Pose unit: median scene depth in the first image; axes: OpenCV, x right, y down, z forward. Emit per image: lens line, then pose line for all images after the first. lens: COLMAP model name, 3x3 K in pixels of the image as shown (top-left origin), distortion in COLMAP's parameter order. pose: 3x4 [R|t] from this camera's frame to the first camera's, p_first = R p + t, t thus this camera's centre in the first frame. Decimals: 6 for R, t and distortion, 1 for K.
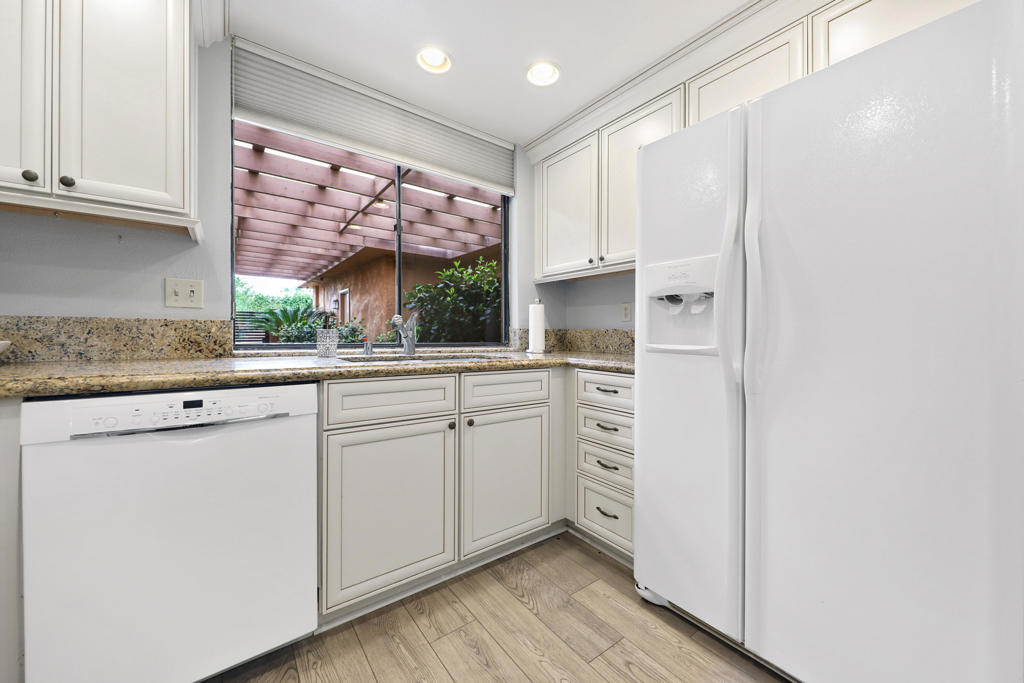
lens RADIAL K [[390.6, 0, 513.4], [0, 390.6, 335.2], [0, 0, 1]] dist [0.009221, -0.000032]
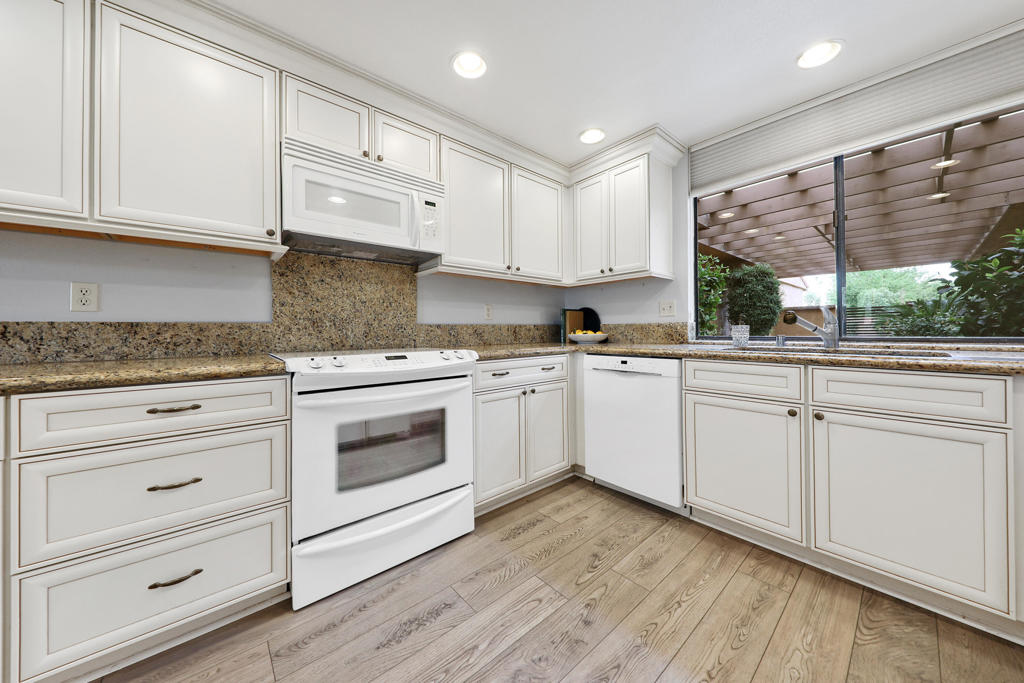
lens RADIAL K [[346.5, 0, 512.1], [0, 346.5, 335.7], [0, 0, 1]] dist [-0.001221, -0.000150]
pose [[0.065790, 0.003657, -0.997827, 0.751519], [0.008909, 0.999951, 0.004252, 0.009195], [0.997794, -0.009169, 0.065754, 0.176730]]
